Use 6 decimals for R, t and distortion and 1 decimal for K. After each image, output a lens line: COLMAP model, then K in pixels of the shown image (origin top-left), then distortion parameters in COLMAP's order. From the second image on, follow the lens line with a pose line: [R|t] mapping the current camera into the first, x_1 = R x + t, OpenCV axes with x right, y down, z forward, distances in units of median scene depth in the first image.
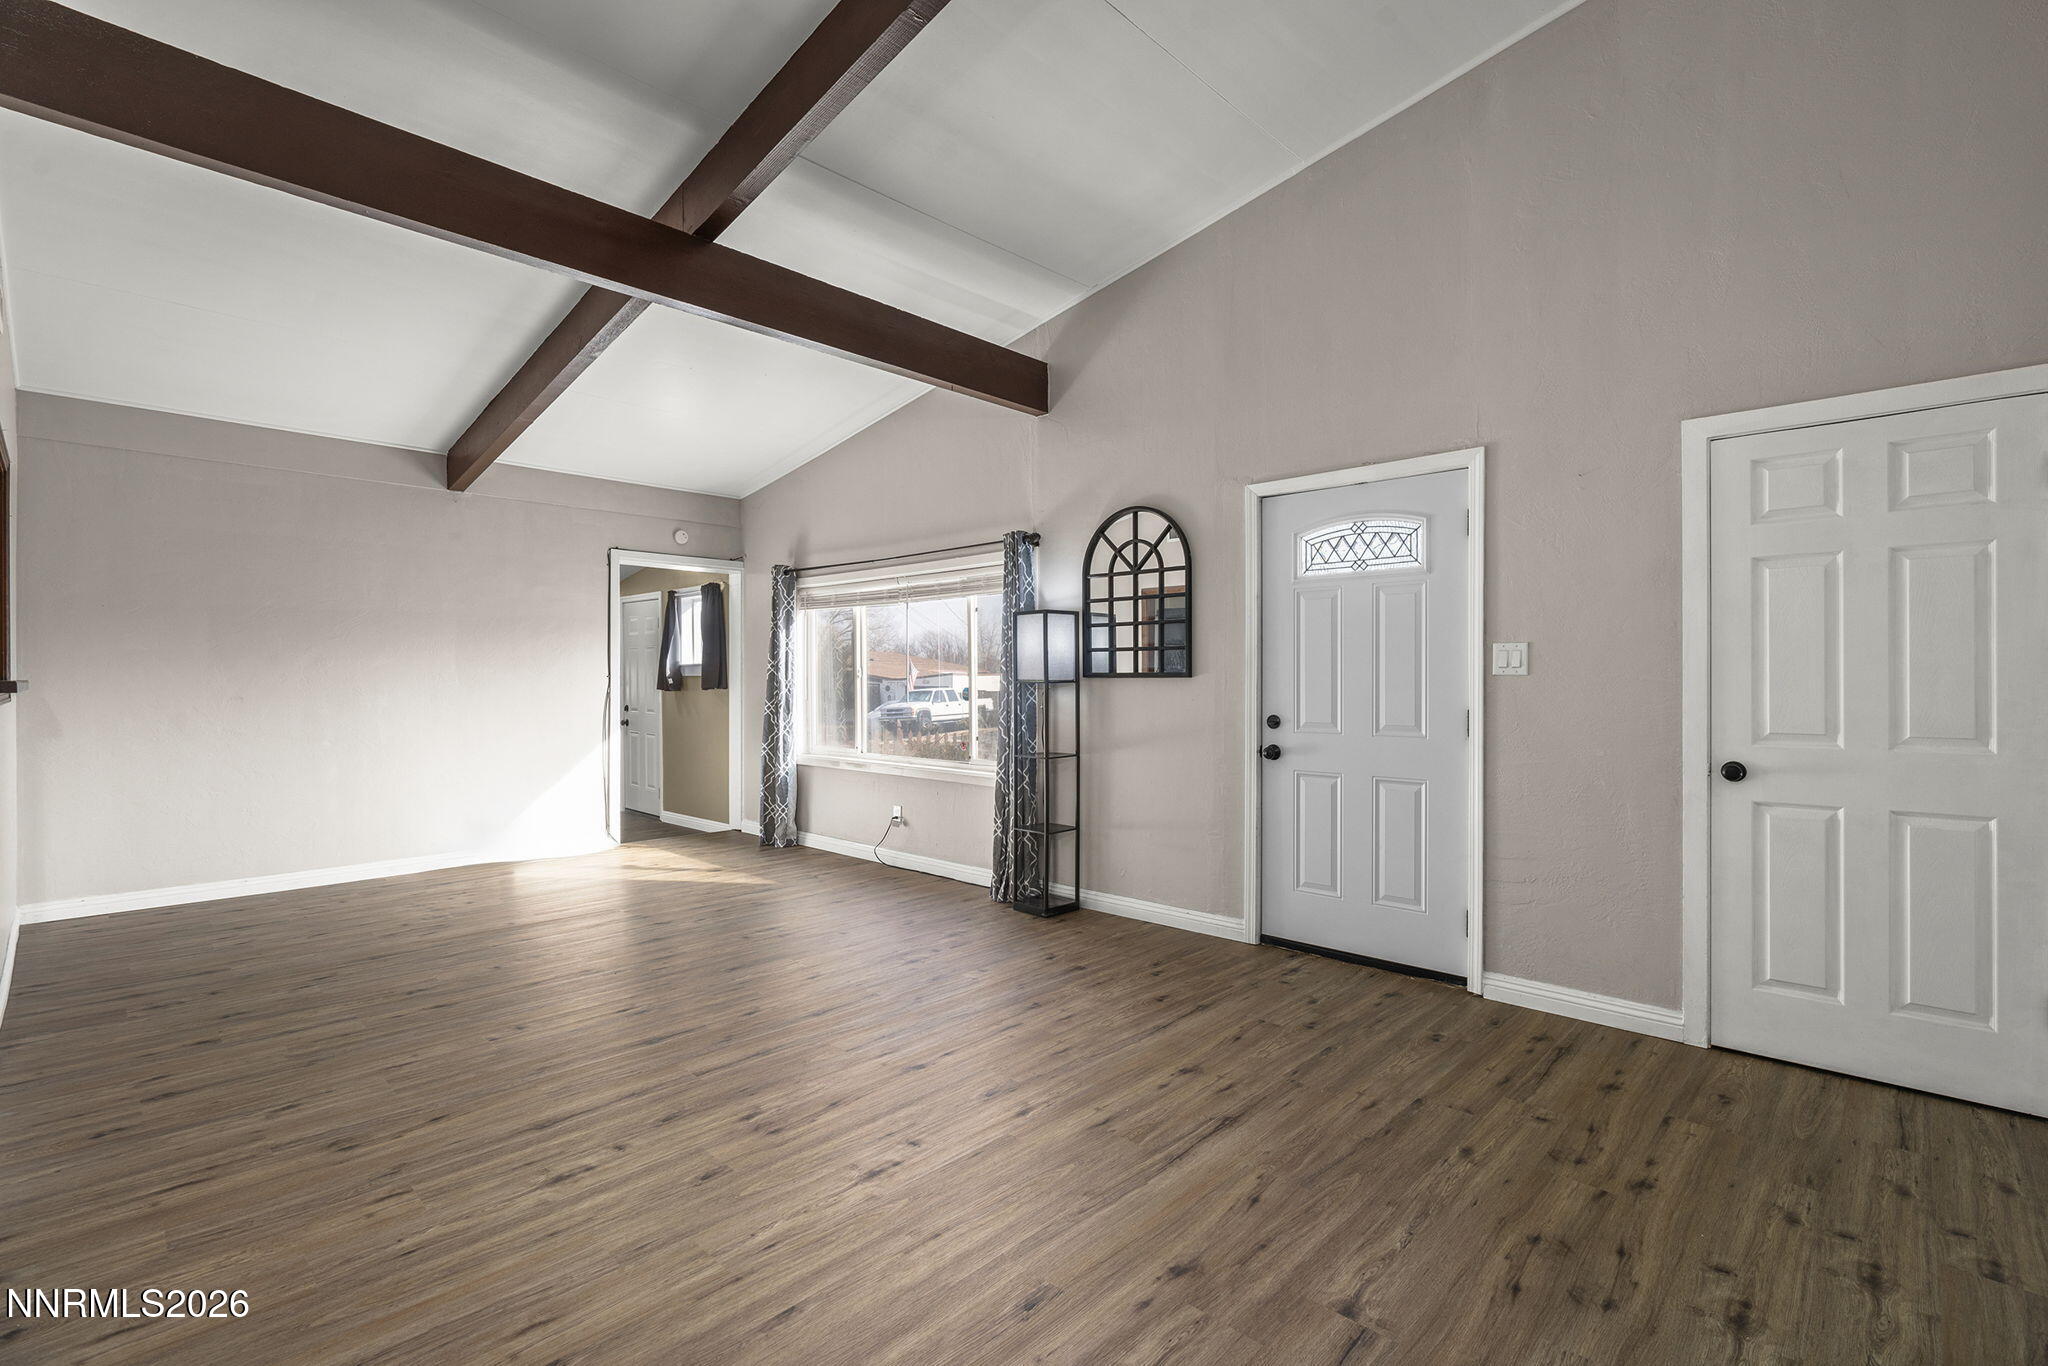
lens RADIAL K [[914.3, 0, 1024.0], [0, 914.3, 683.0], [0, 0, 1]] dist [-0.003434, -0.000001]
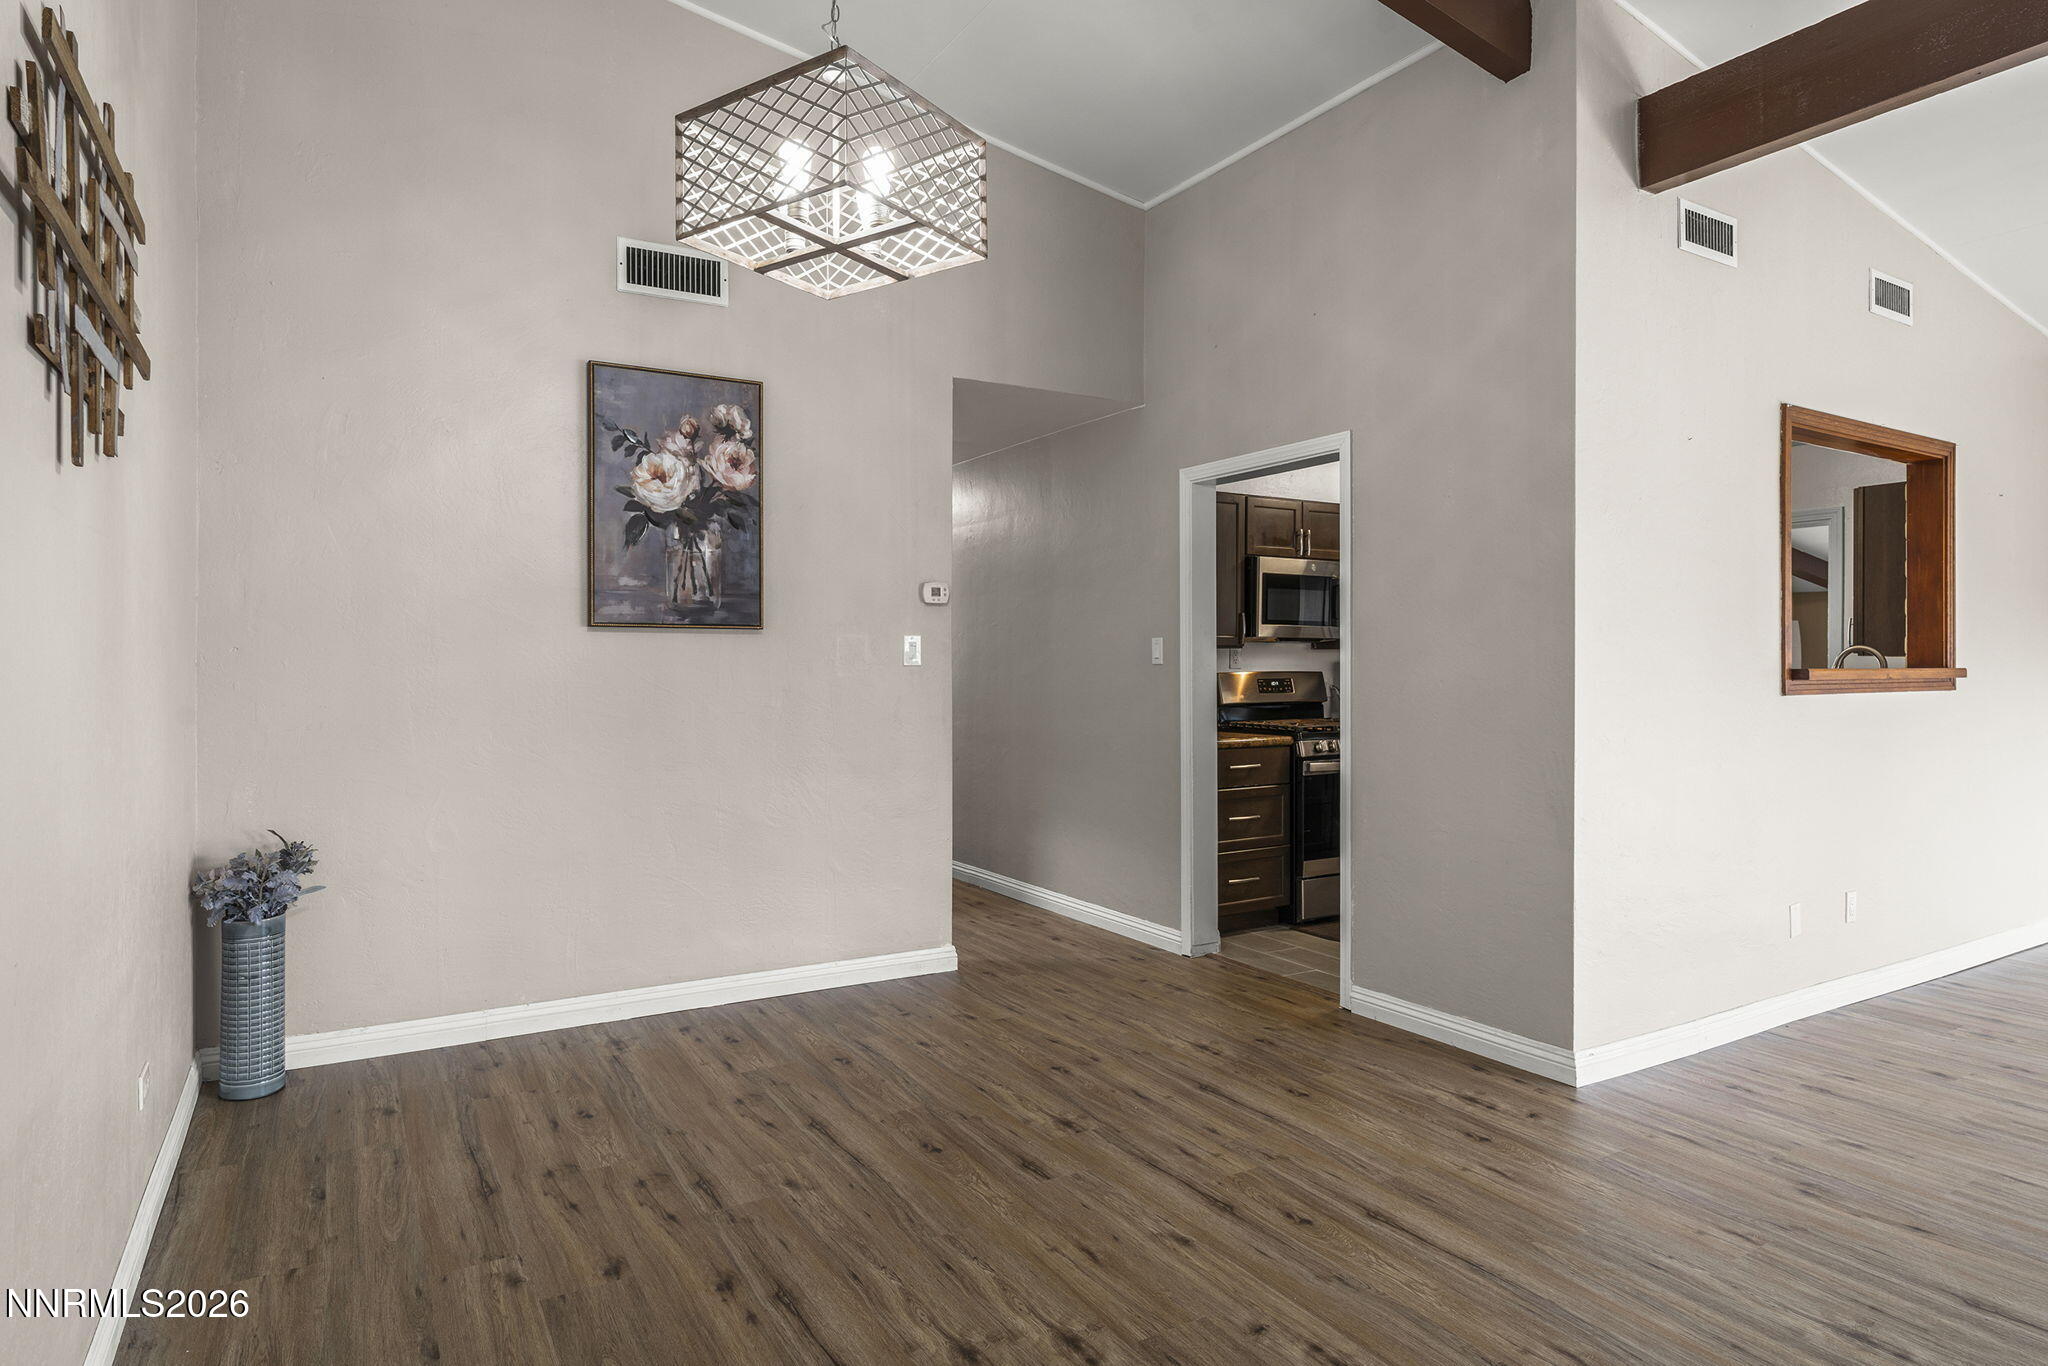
lens RADIAL K [[1160.1, 0, 1023.9], [0, 1160.1, 661.1], [0, 0, 1]] dist [-0.003536, 0.002968]
pose [[-0.252660, -0.004630, -0.967544, 0.441137], [-0.004023, 0.999985, -0.003735, -0.001313], [0.967547, 0.002948, -0.252675, 0.438197]]
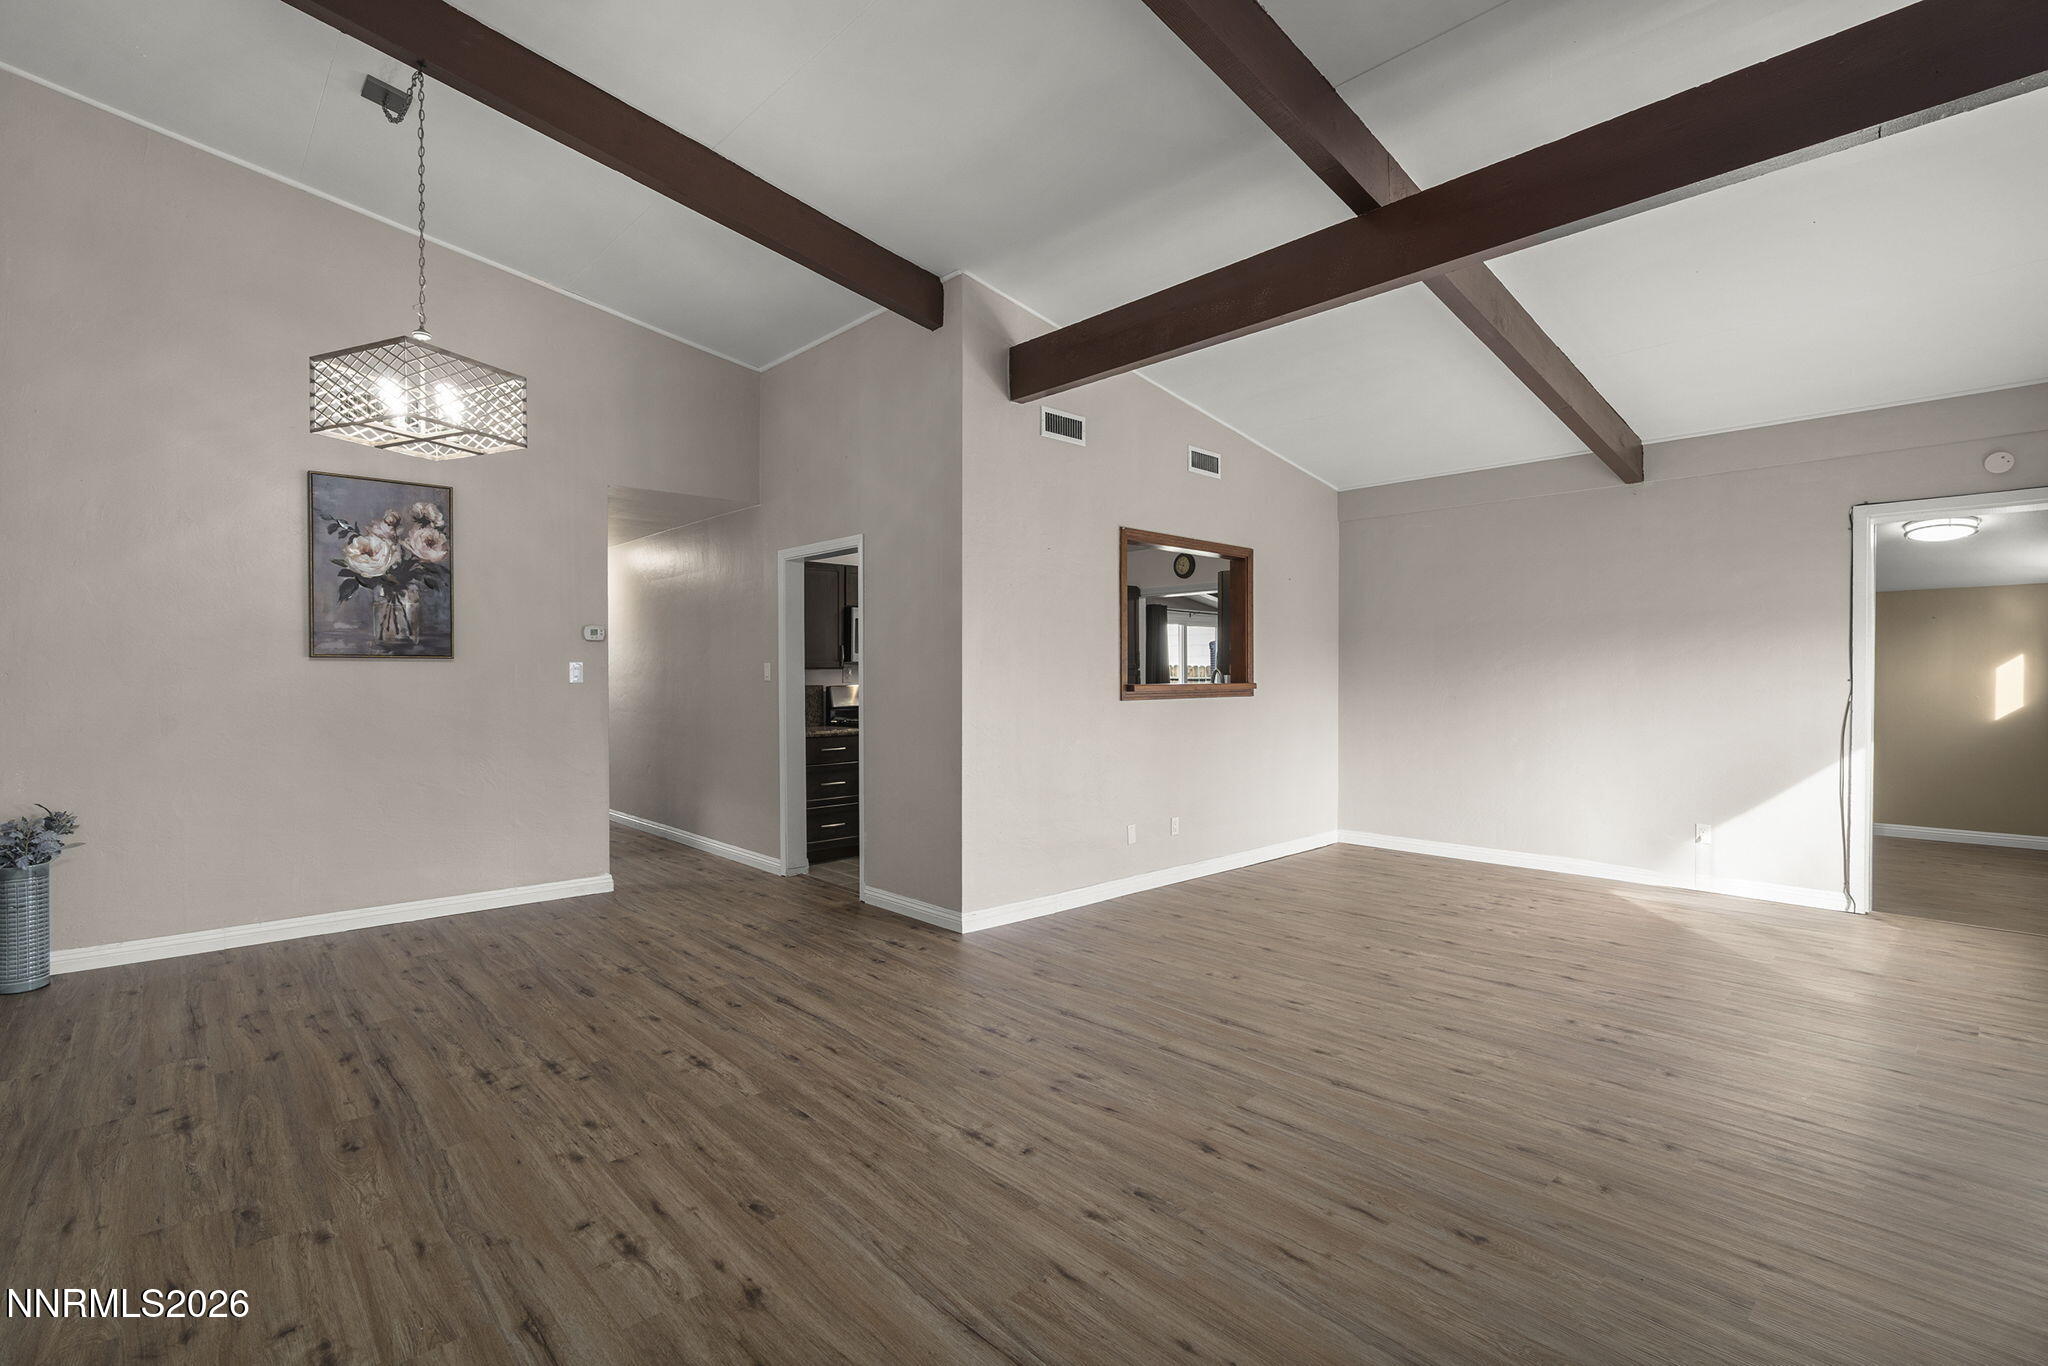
lens RADIAL K [[934.0, 0, 1031.2], [0, 934.0, 678.0], [0, 0, 1]] dist [-0.005050, 0.002203]
pose [[-0.045034, 0.003382, -0.998980, 0.742271], [-0.004172, 0.999985, 0.003573, -0.019852], [0.998977, 0.004329, -0.045019, 0.855661]]
